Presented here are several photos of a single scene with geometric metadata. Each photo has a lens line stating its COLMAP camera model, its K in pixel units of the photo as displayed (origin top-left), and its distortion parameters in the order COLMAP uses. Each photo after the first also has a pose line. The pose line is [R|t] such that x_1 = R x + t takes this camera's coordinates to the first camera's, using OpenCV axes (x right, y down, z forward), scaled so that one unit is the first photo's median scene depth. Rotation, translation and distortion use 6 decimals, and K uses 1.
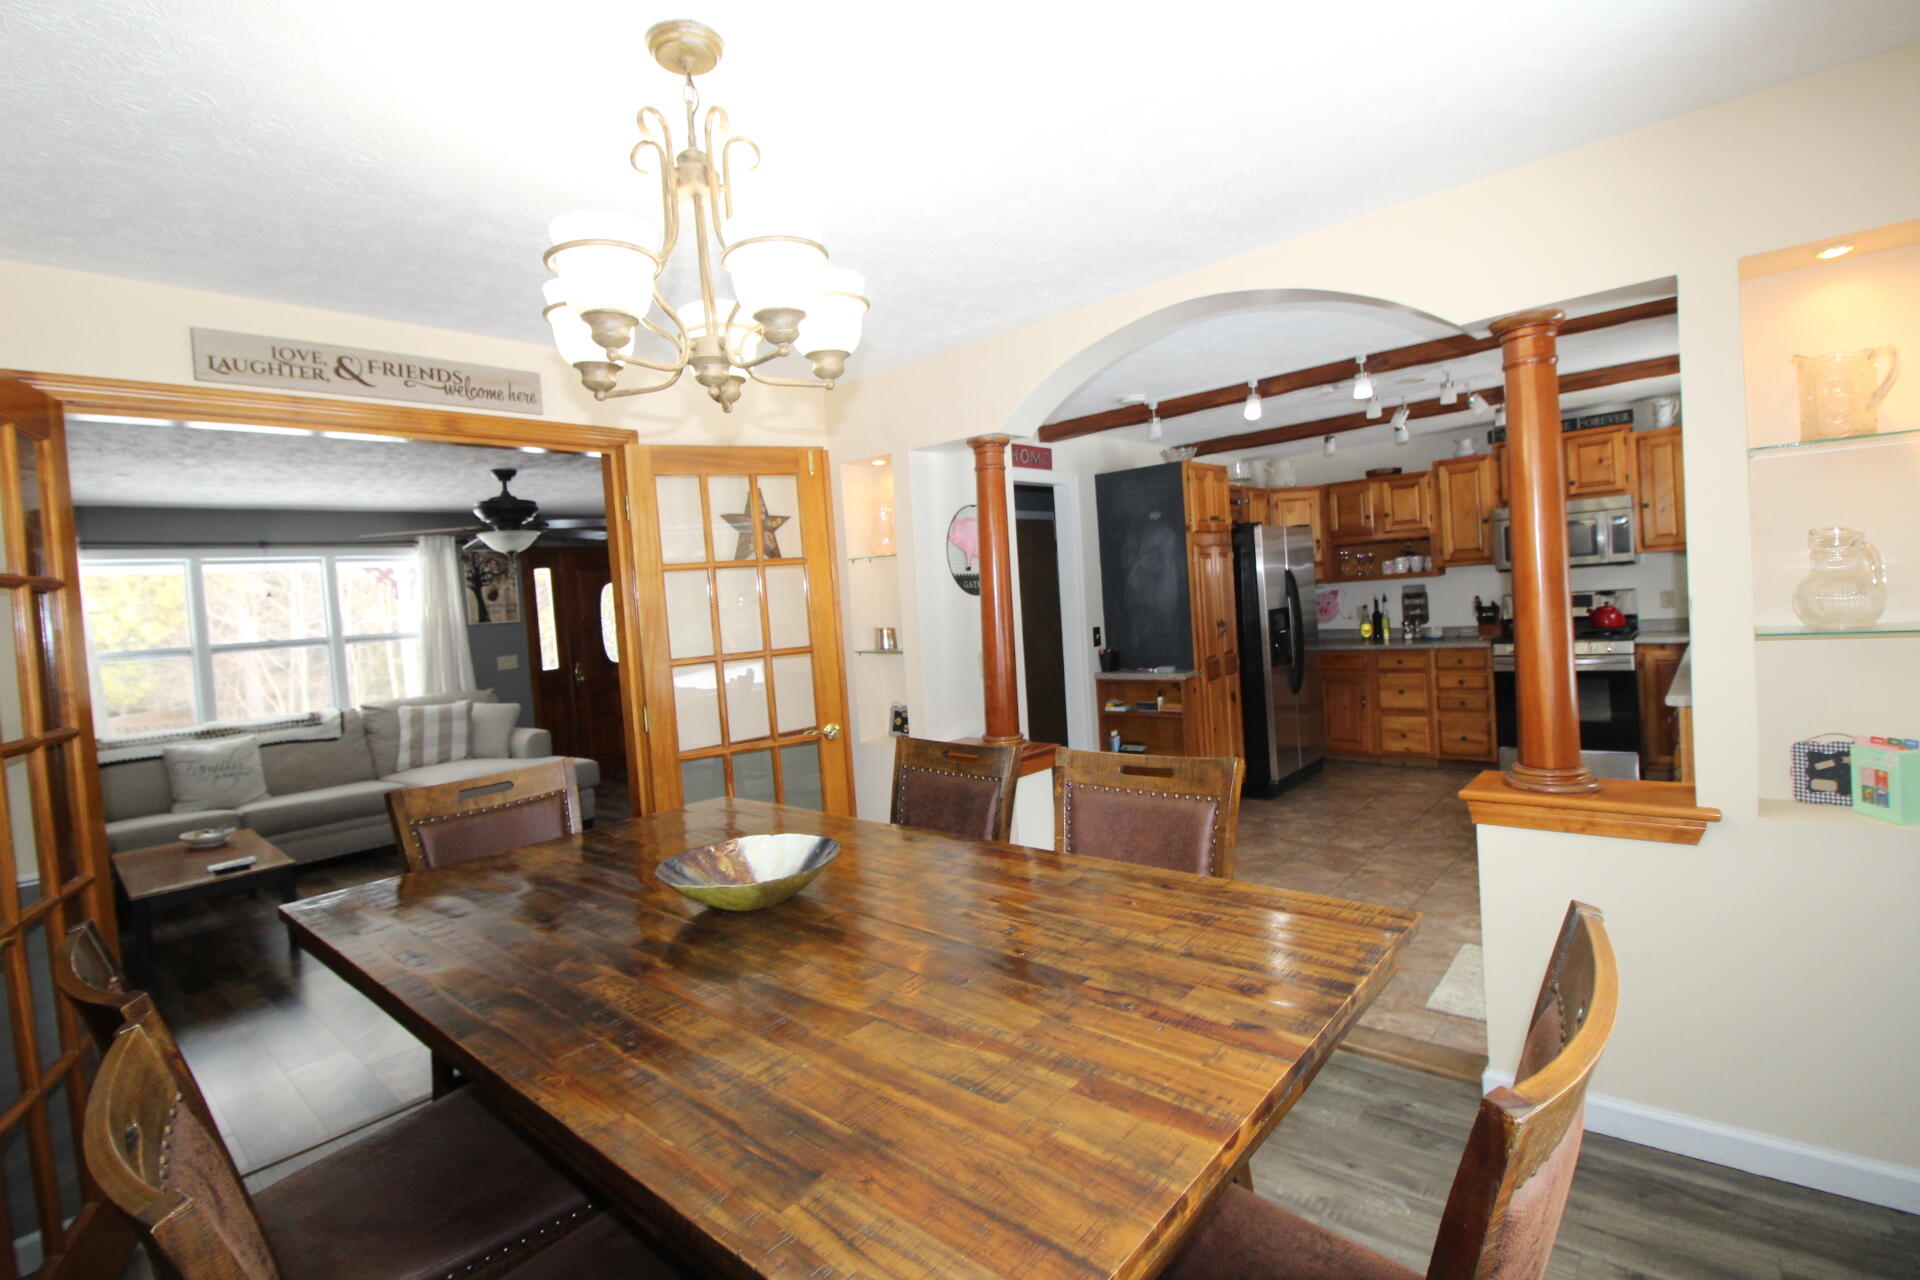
lens RADIAL K [[889.7, 0, 954.7], [0, 889.7, 626.7], [0, 0, 1]] dist [-0.001285, -0.013665]
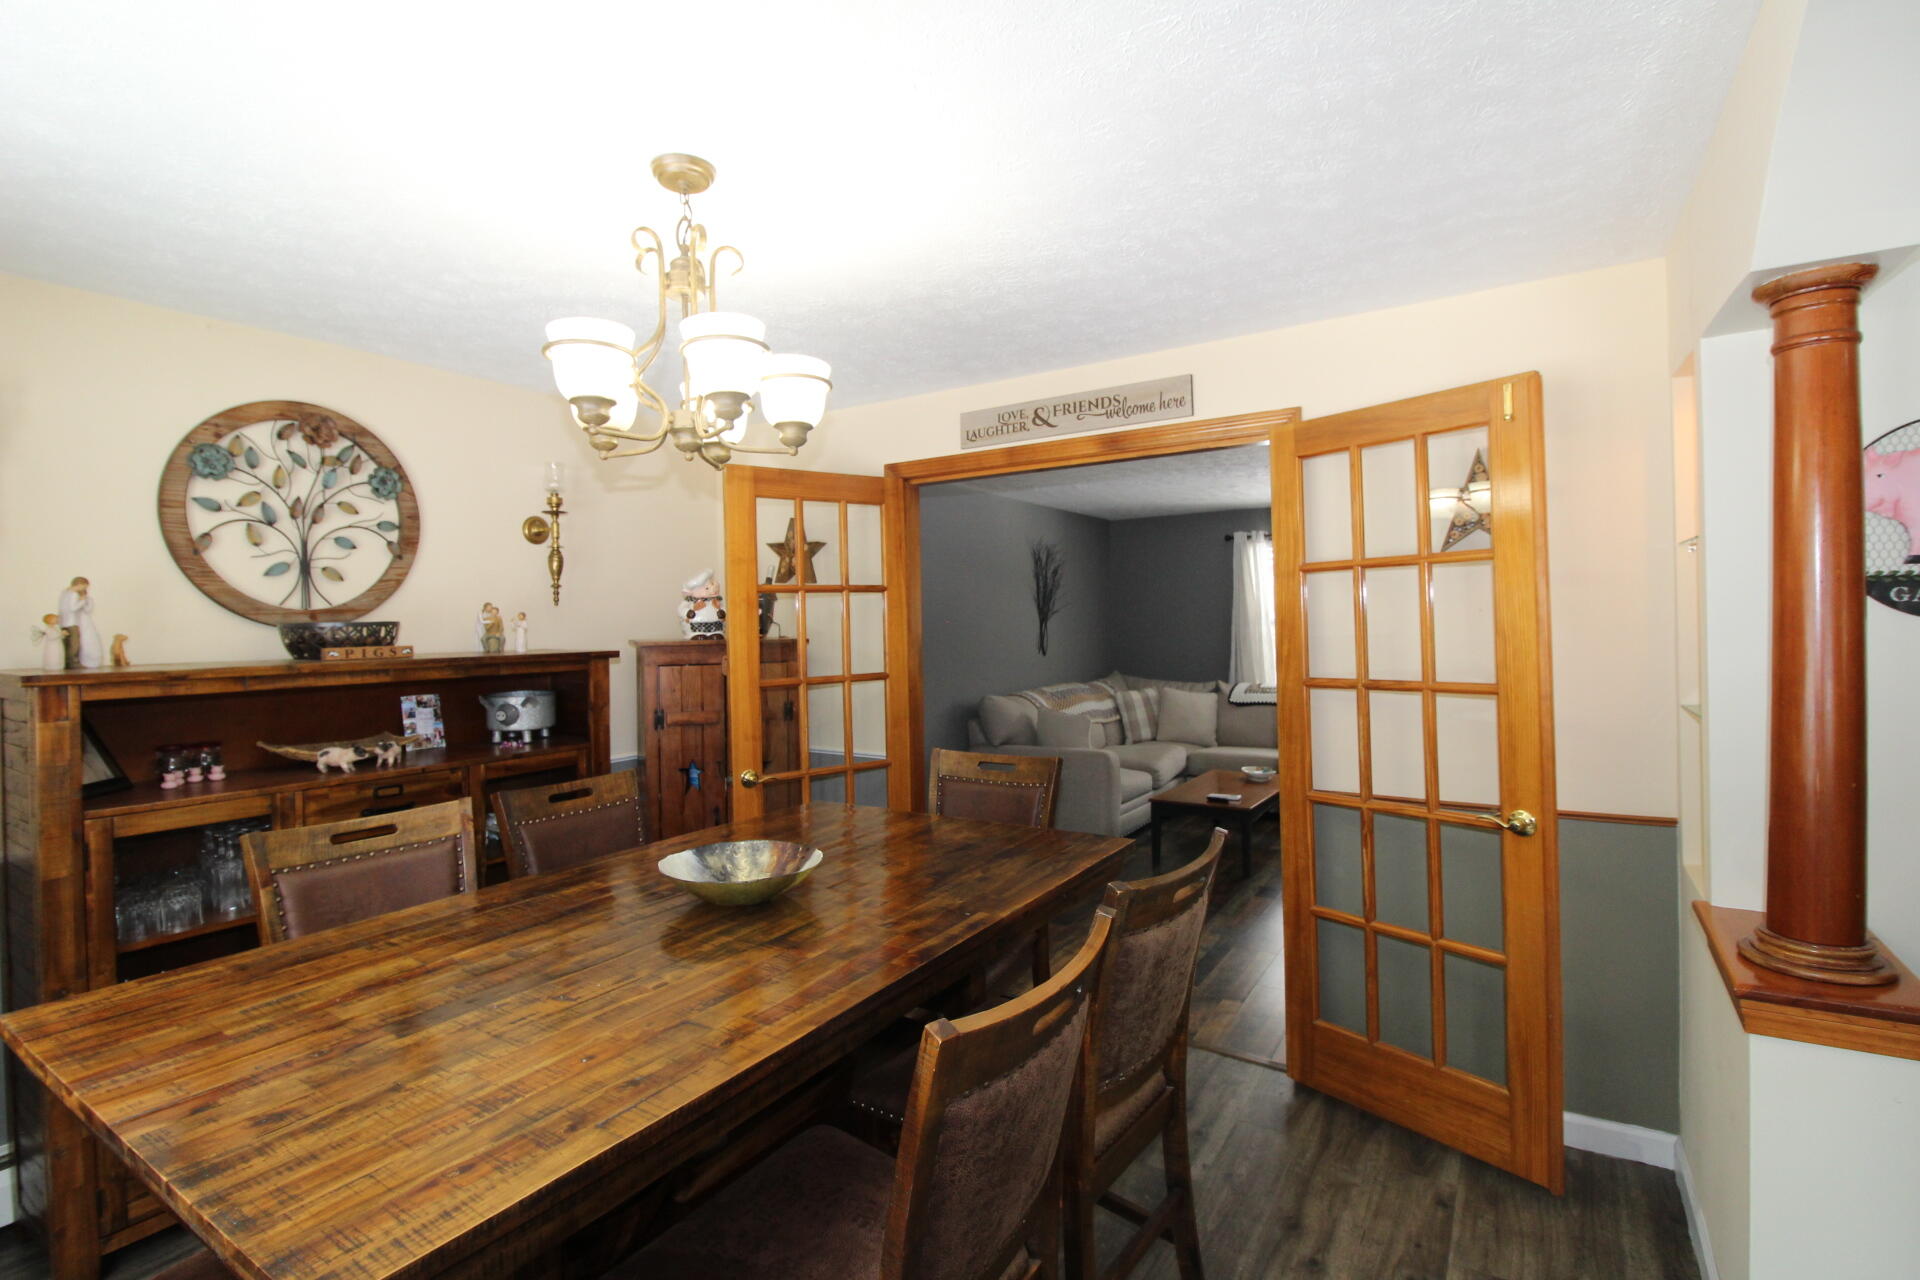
lens RADIAL K [[889.7, 0, 954.7], [0, 889.7, 626.7], [0, 0, 1]] dist [-0.001285, -0.013665]
pose [[0.151307, 0.067813, -0.986158, 0.600648], [-0.024942, 0.997588, 0.064772, -0.075645], [0.988172, 0.014797, 0.152634, 0.726665]]
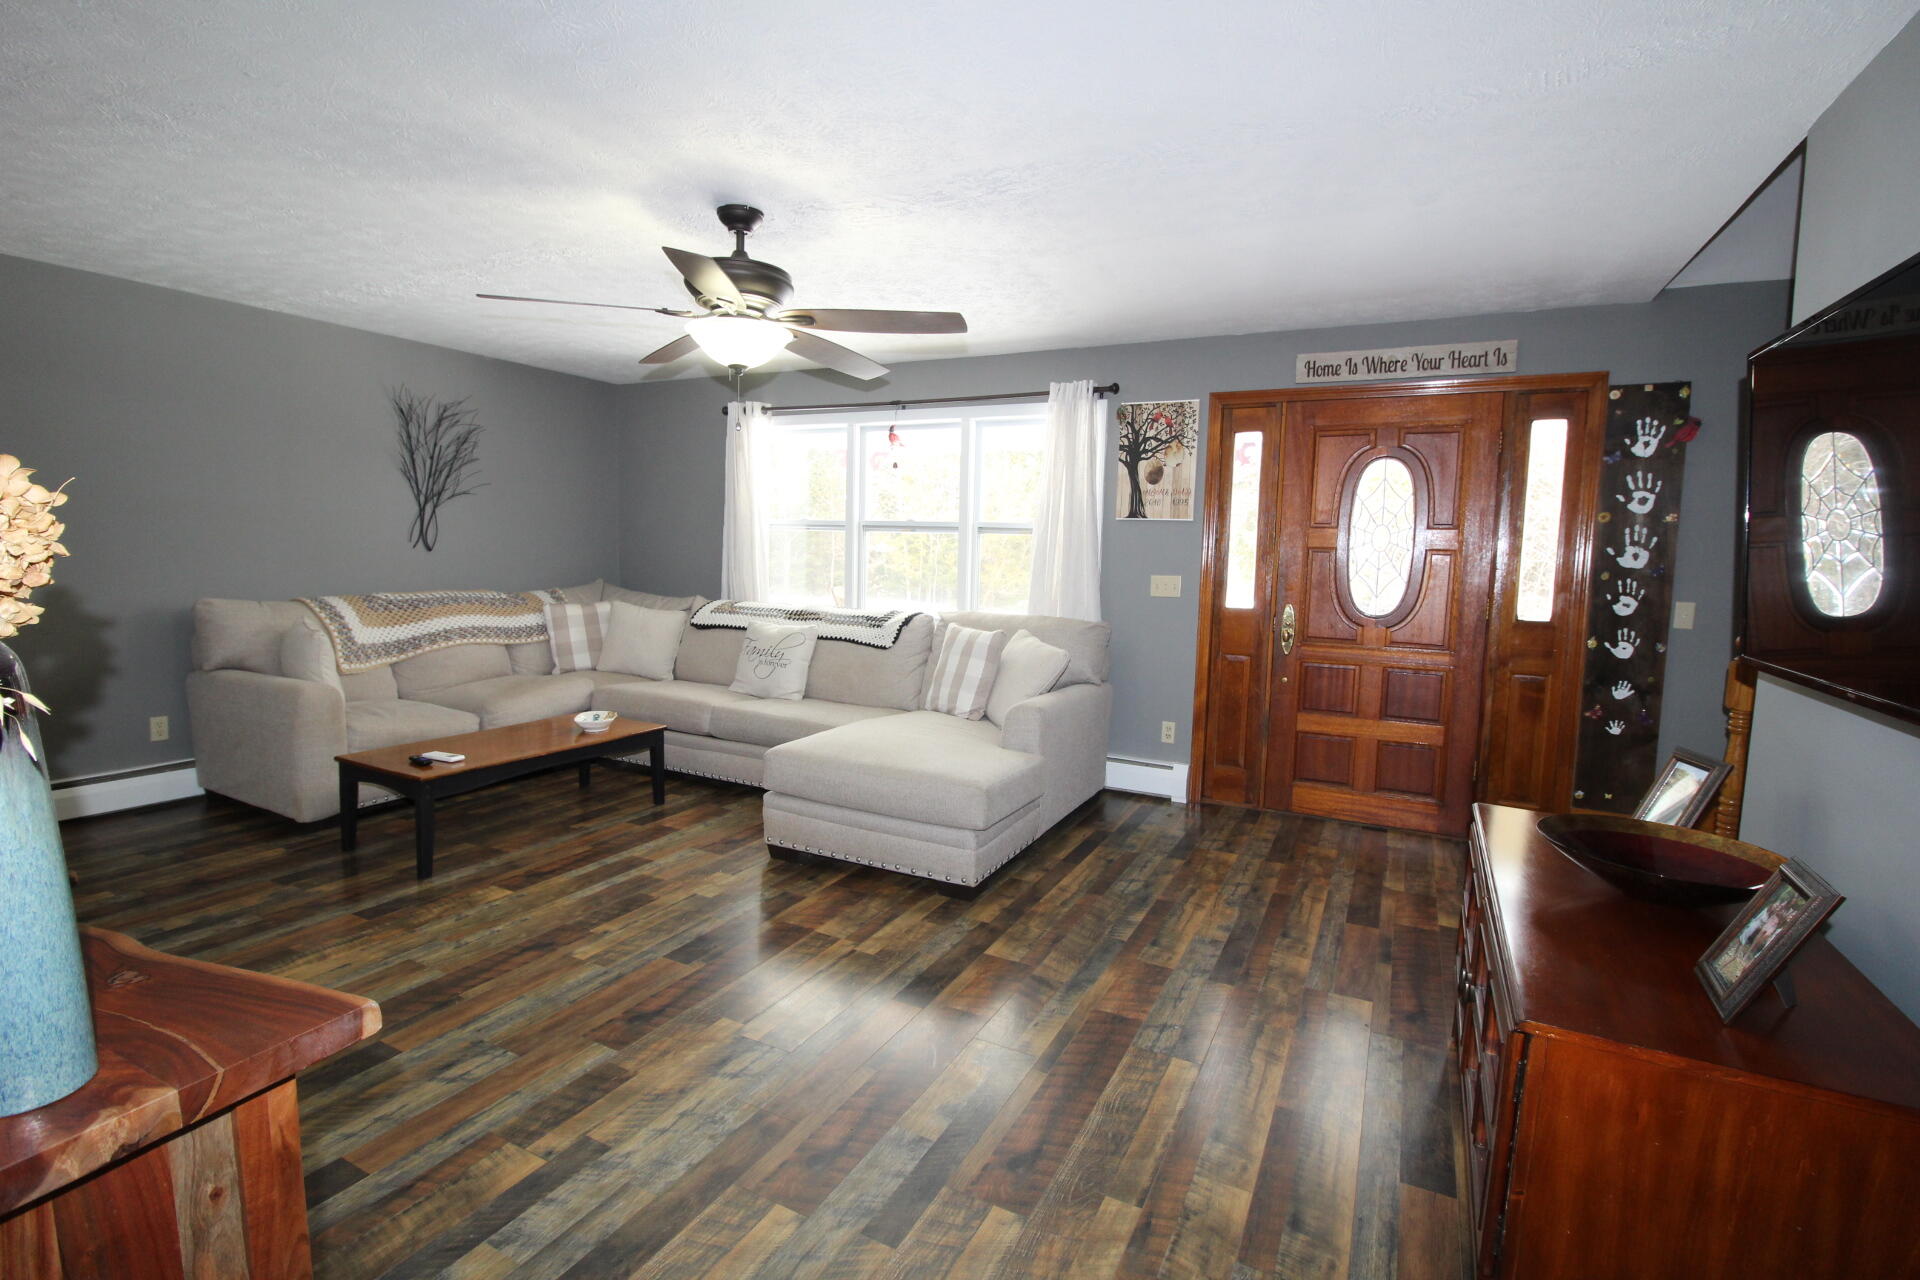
lens RADIAL K [[886.6, 0, 960.0], [0, 886.6, 640.0], [0, 0, 1]] dist [-0.006316, -0.014288]
pose [[0.245606, 0.174978, -0.953447, 0.179119], [-0.077399, 0.983973, 0.160642, -0.033256], [0.966275, 0.034341, 0.255213, 2.163768]]
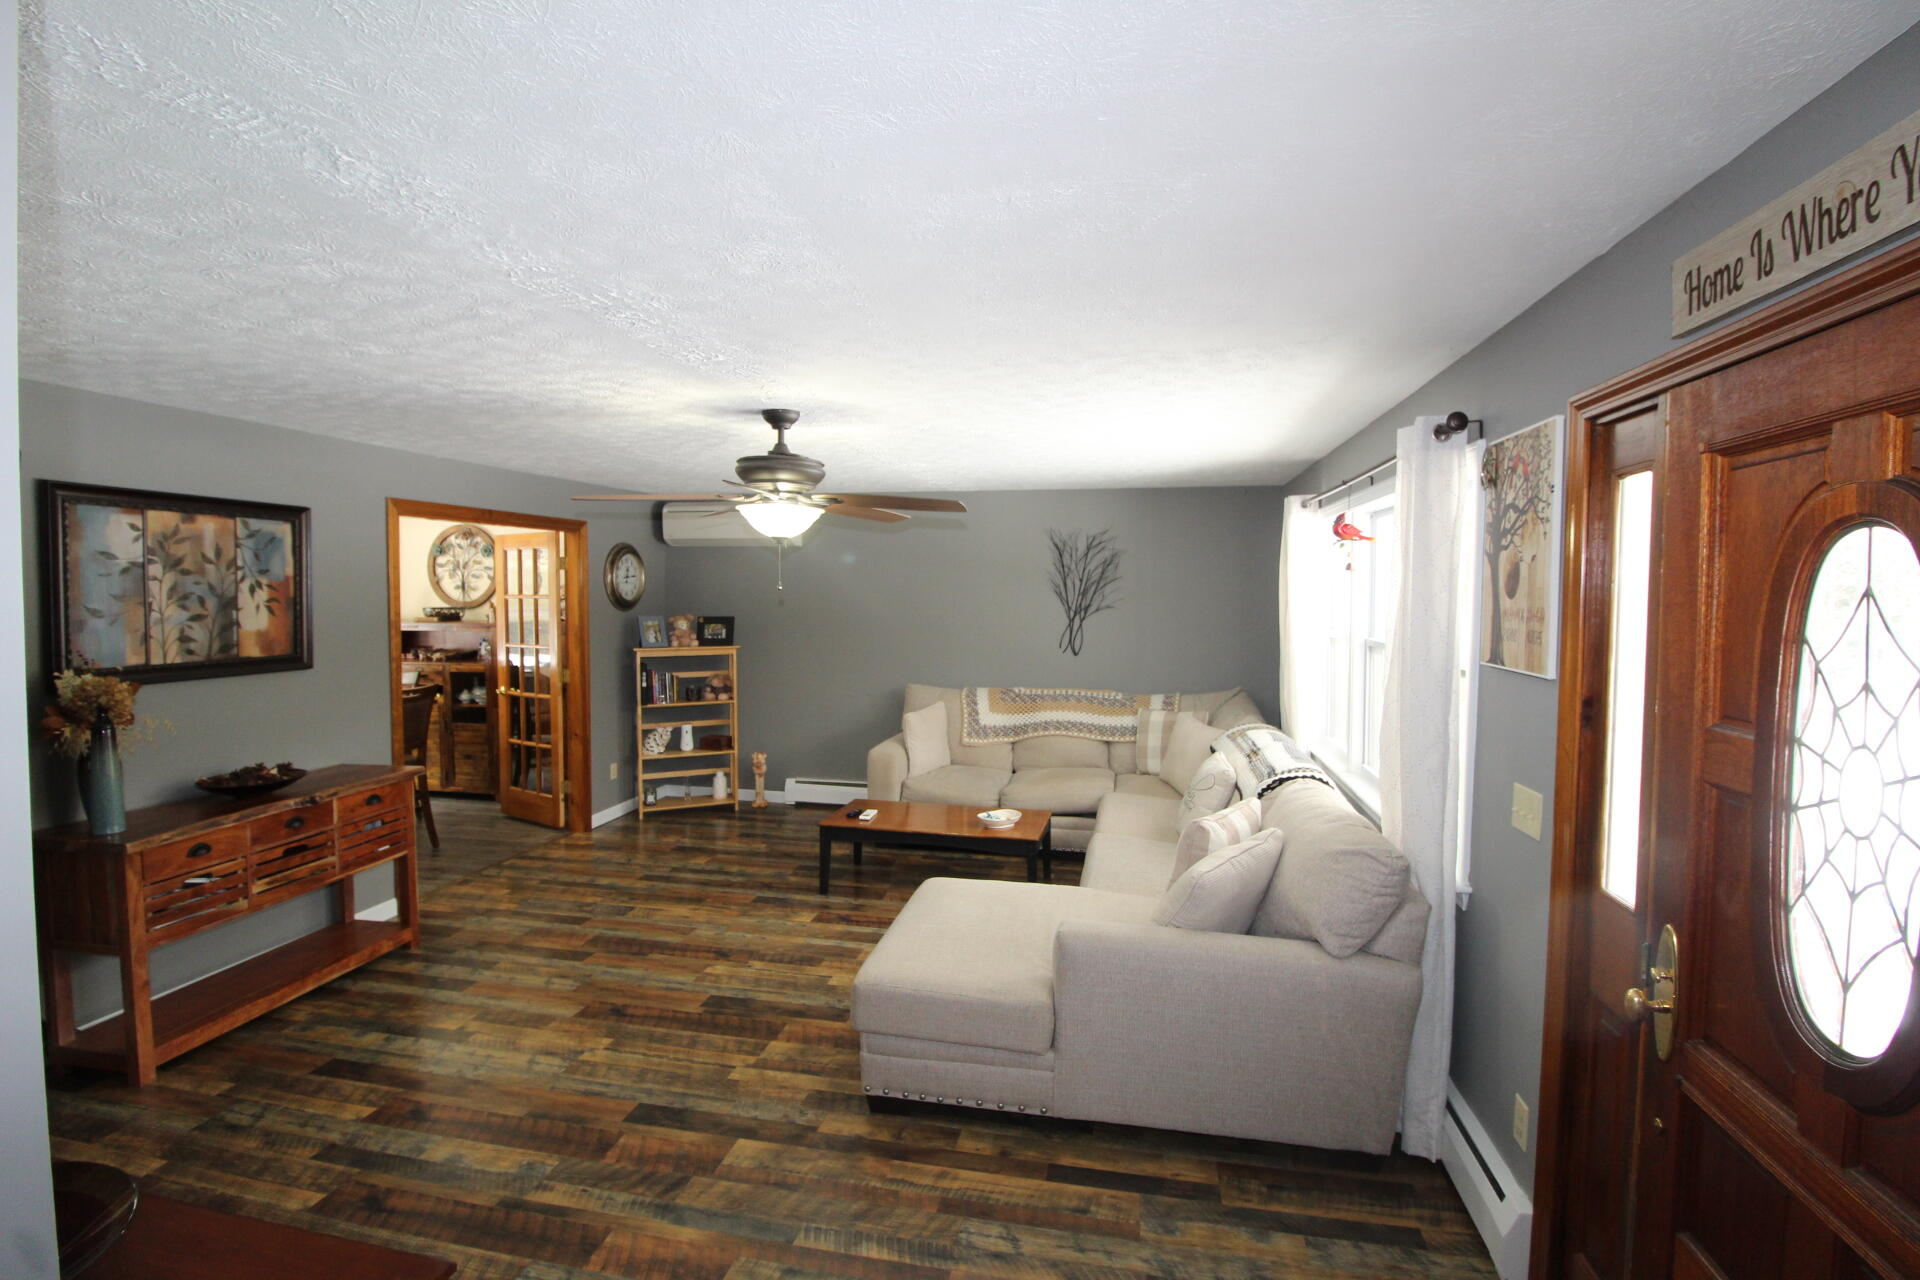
lens RADIAL K [[889.7, 0, 954.7], [0, 889.7, 626.7], [0, 0, 1]] dist [-0.001285, -0.013665]
pose [[-0.870061, 0.083796, -0.485769, -0.623235], [0.036711, 0.993724, 0.105665, -0.180149], [0.491575, 0.074101, -0.867677, 3.573125]]
